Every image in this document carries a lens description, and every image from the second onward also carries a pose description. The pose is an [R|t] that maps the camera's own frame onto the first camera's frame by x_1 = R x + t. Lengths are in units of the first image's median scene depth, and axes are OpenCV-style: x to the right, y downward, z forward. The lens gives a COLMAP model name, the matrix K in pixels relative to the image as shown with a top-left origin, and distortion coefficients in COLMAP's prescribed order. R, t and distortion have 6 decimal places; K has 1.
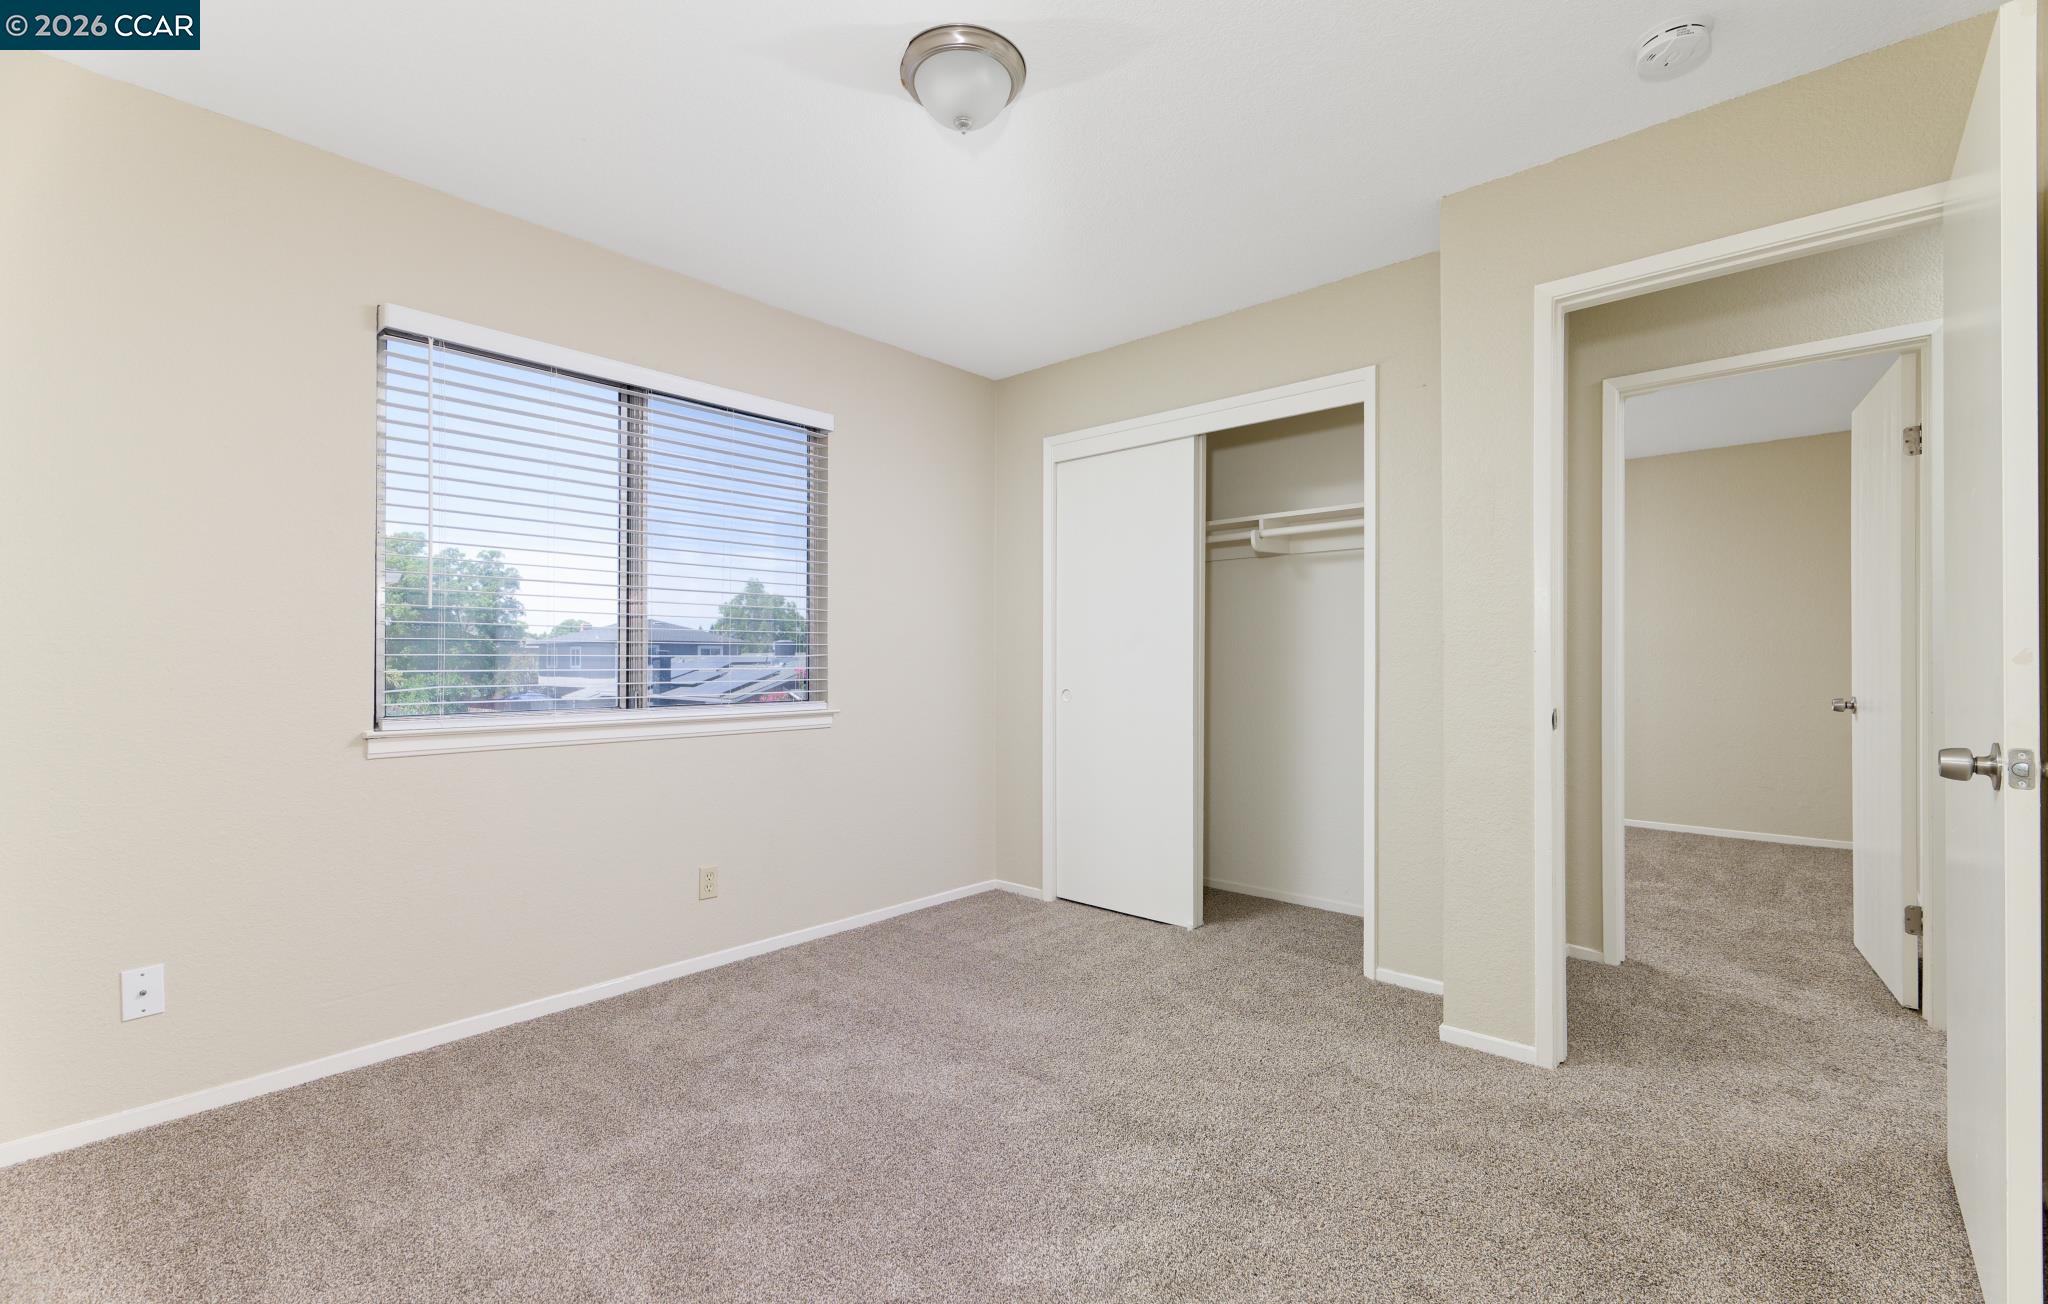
lens RADIAL K [[885.6, 0, 1014.3], [0, 885.6, 659.4], [0, 0, 1]] dist [0.001972, 0.000150]
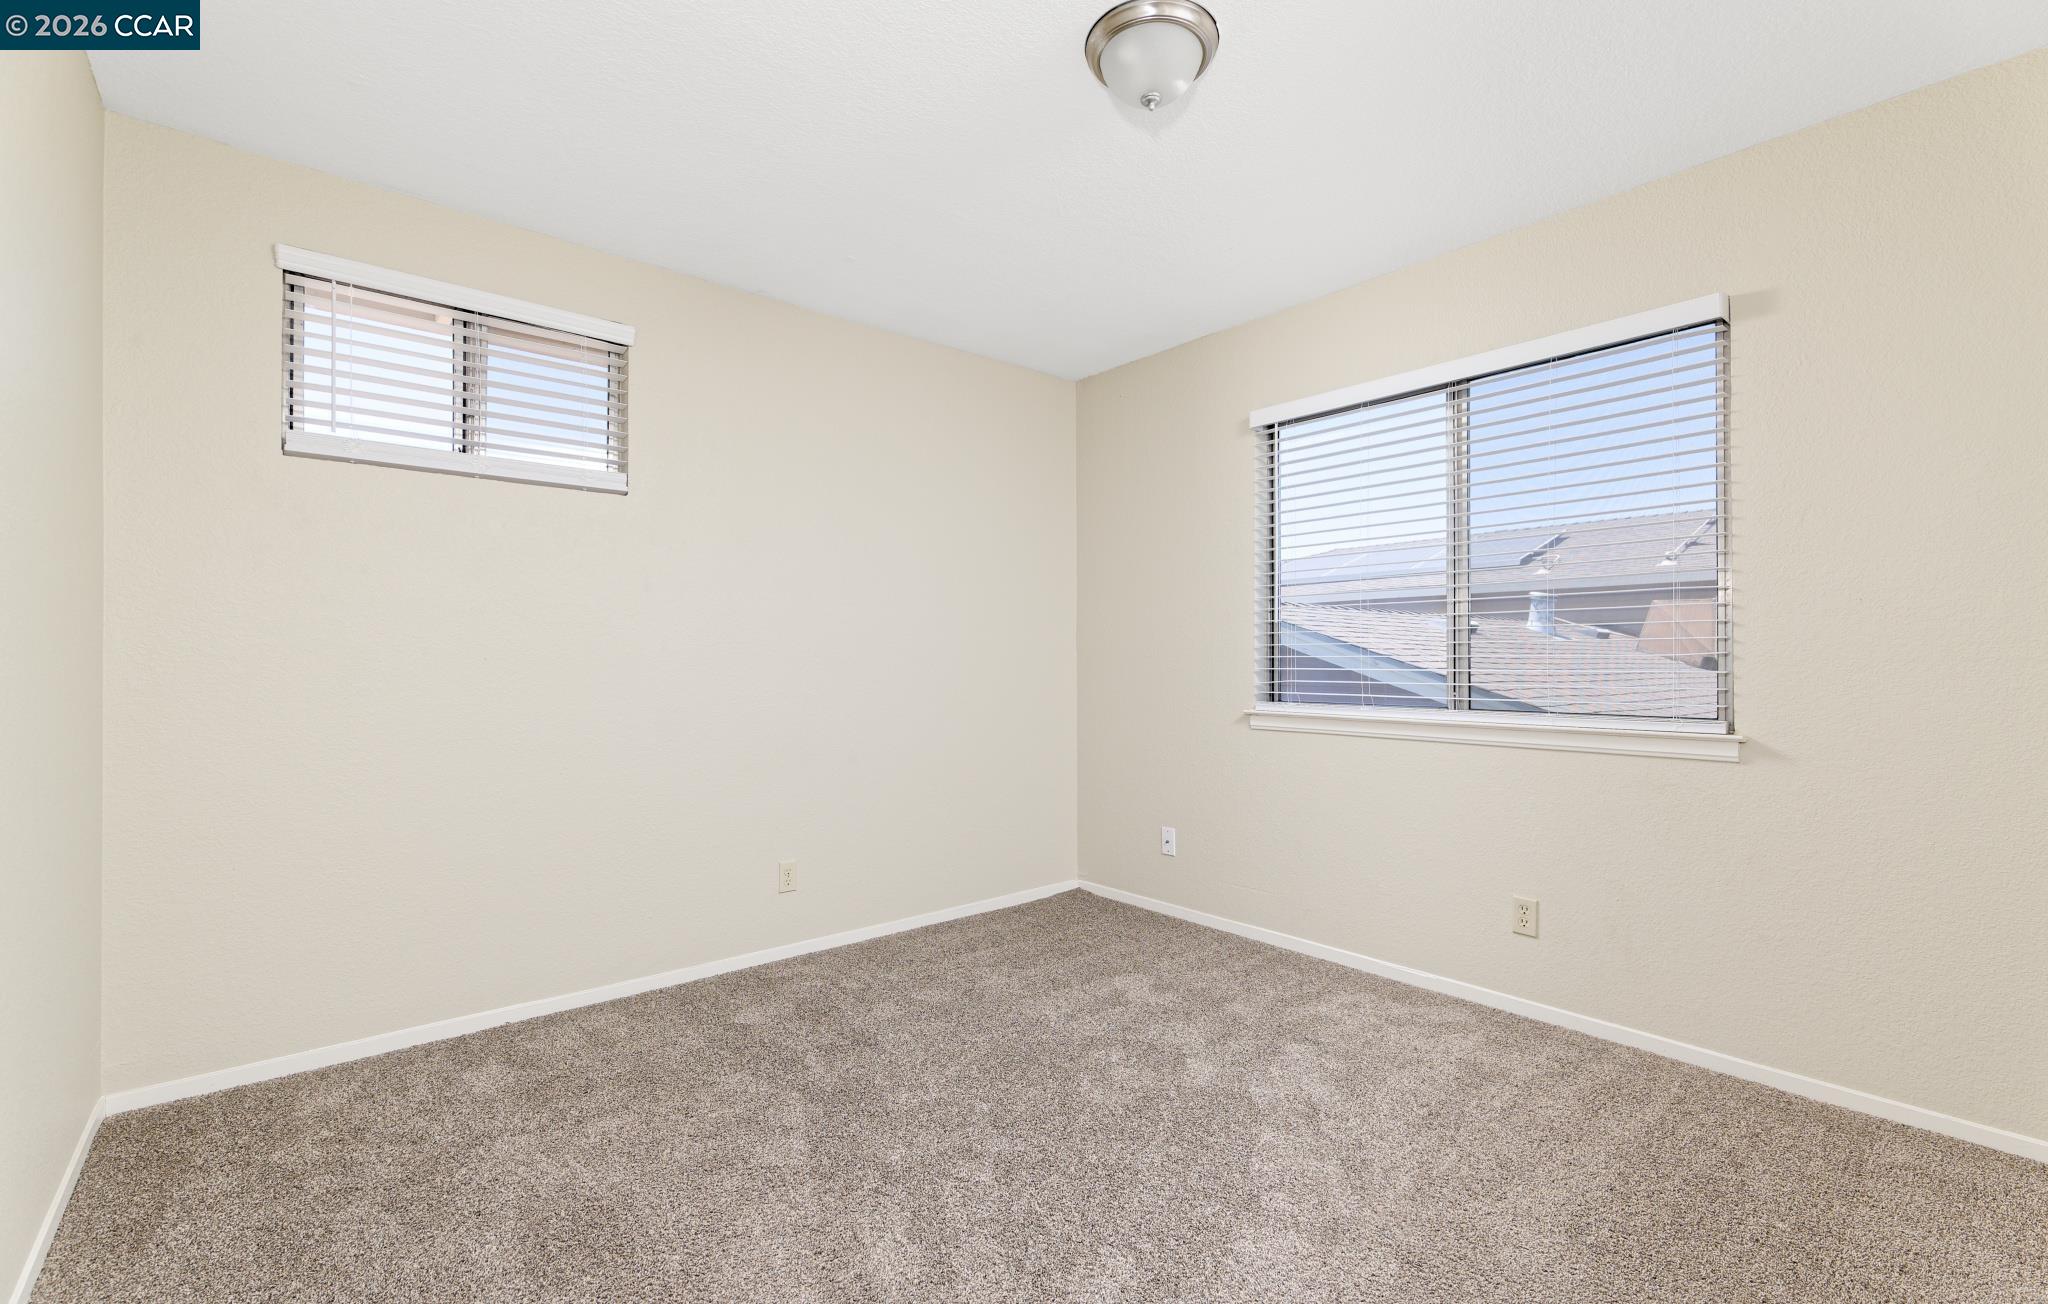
lens RADIAL K [[885.6, 0, 1034.5], [0, 885.6, 656.7], [0, 0, 1]] dist [0.001972, 0.000150]
pose [[-0.129075, -0.002999, -0.991630, 0.594108], [0.004377, 0.999984, -0.003594, -0.001987], [0.991625, -0.004804, -0.129059, 0.654439]]
